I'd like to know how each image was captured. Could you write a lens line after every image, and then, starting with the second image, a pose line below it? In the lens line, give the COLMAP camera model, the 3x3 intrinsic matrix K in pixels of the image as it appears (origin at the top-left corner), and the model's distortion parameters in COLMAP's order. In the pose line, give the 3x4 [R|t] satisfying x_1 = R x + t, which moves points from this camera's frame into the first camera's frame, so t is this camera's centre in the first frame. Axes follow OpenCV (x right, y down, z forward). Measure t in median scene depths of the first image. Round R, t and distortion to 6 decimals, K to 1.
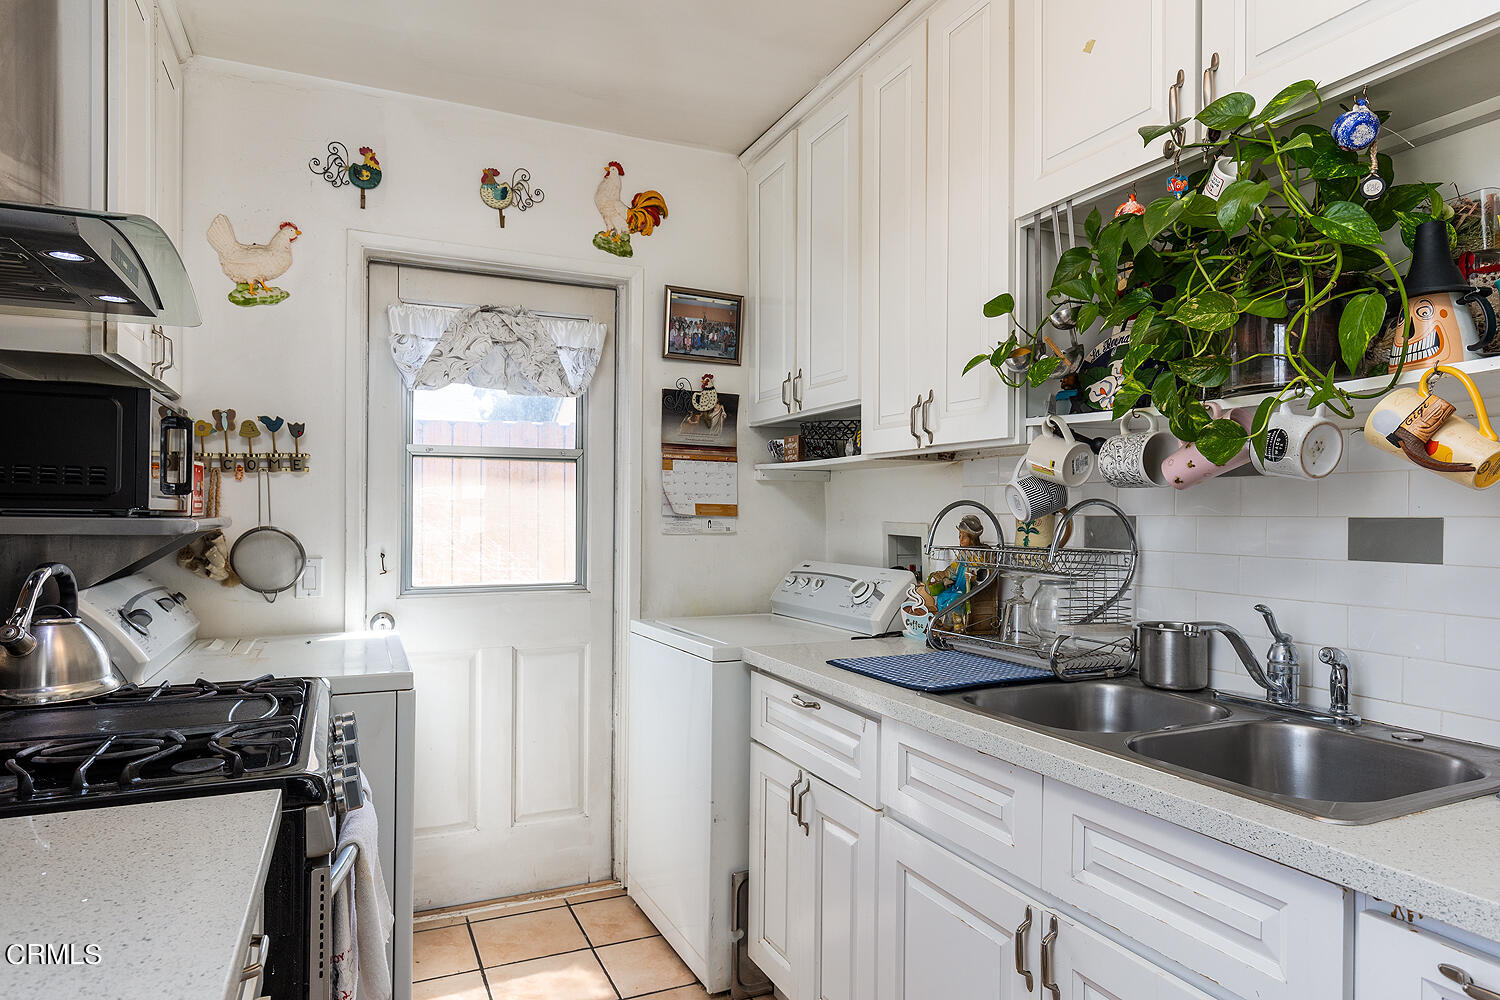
lens RADIAL K [[885.1, 0, 758.3], [0, 885.1, 513.9], [0, 0, 1]] dist [-0.006244, -0.000234]
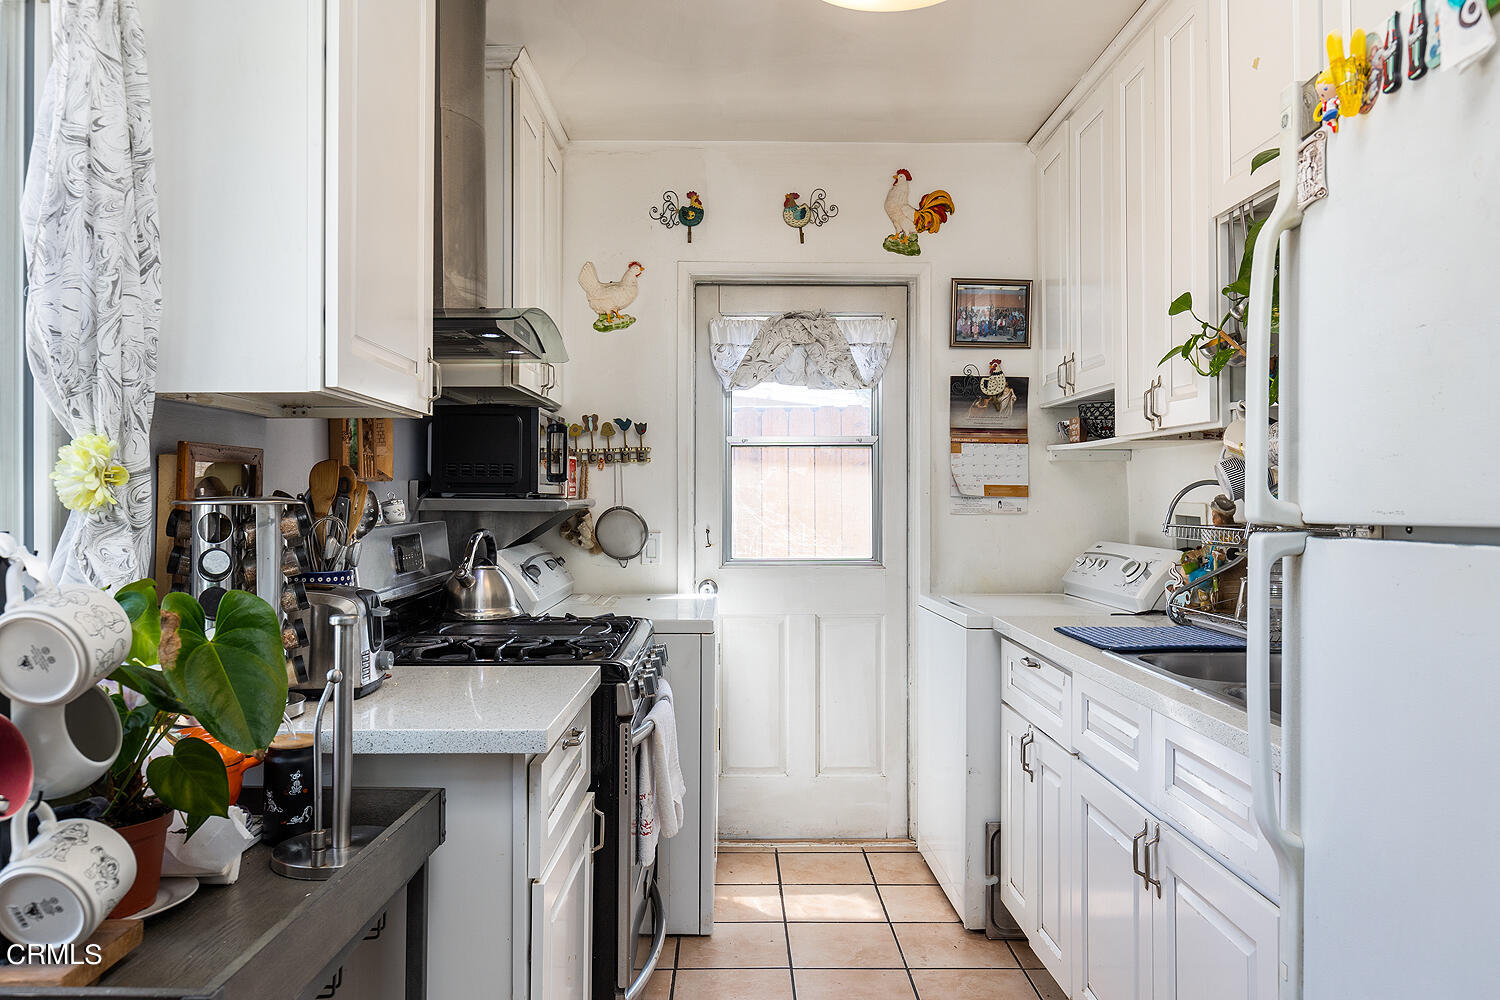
lens RADIAL K [[1025.1, 0, 745.3], [0, 1025.1, 486.4], [0, 0, 1]] dist [-0.026385, -0.001533]
pose [[0.913548, -0.008047, -0.406652, 0.195565], [0.004316, 0.999940, -0.010091, 0.001351], [0.406708, 0.007464, 0.913528, -0.253848]]
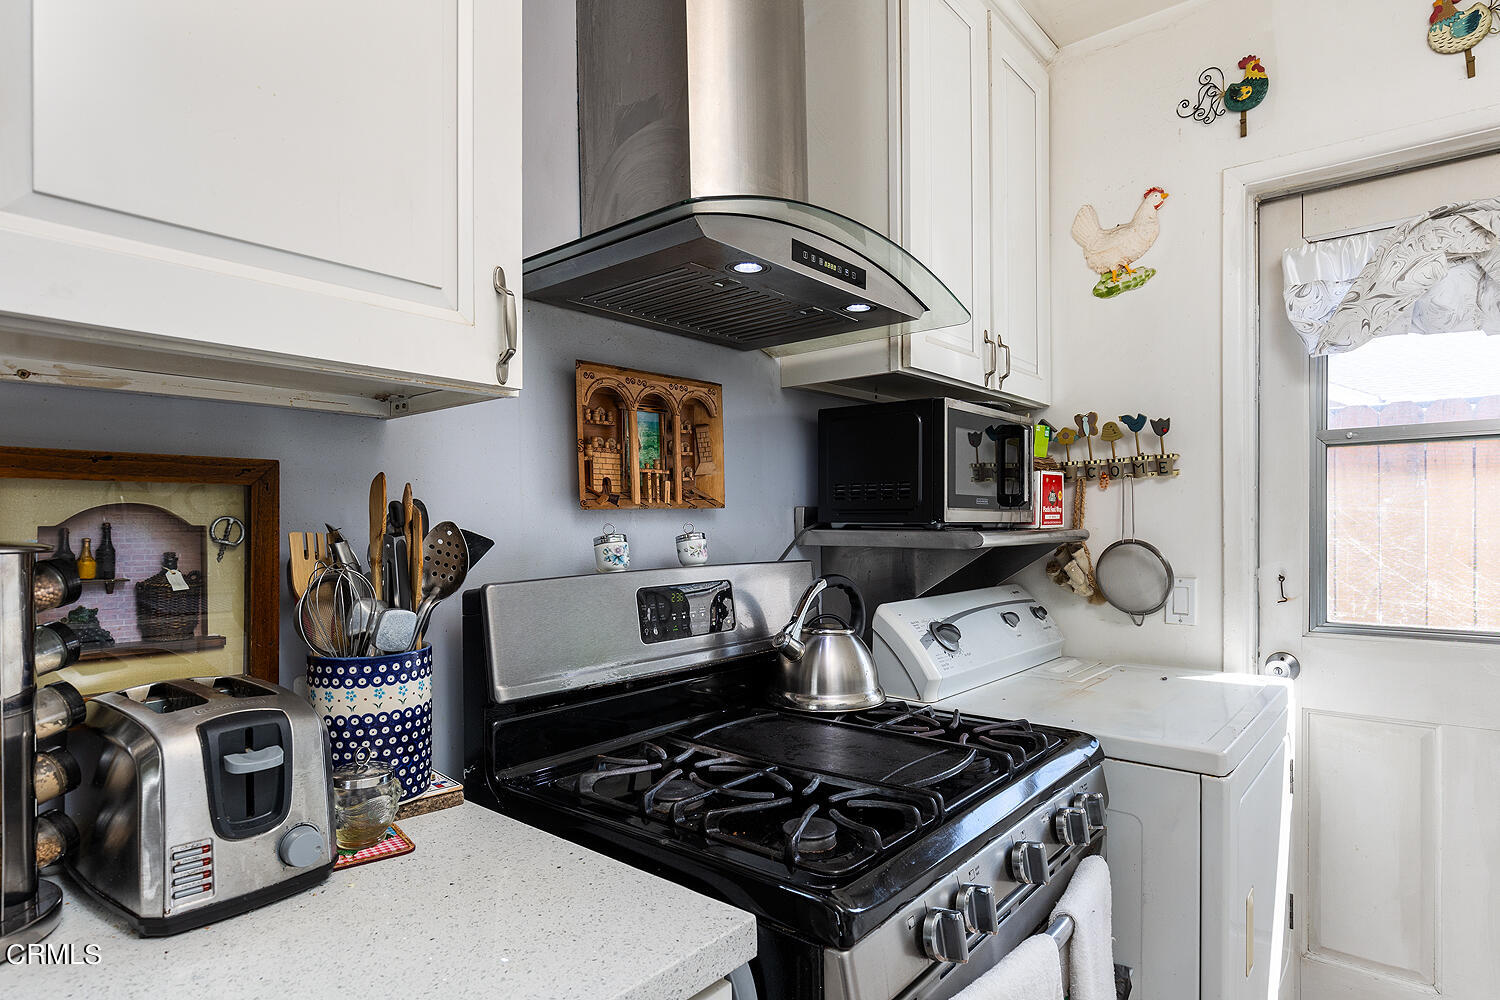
lens RADIAL K [[812.5, 0, 756.7], [0, 812.5, 531.5], [0, 0, 1]] dist [-0.013922, 0.002808]
pose [[0.426859, 0.003237, -0.904313, 0.018493], [0.007241, 0.999949, 0.006997, -0.002471], [0.904289, -0.009535, 0.426813, 0.312054]]
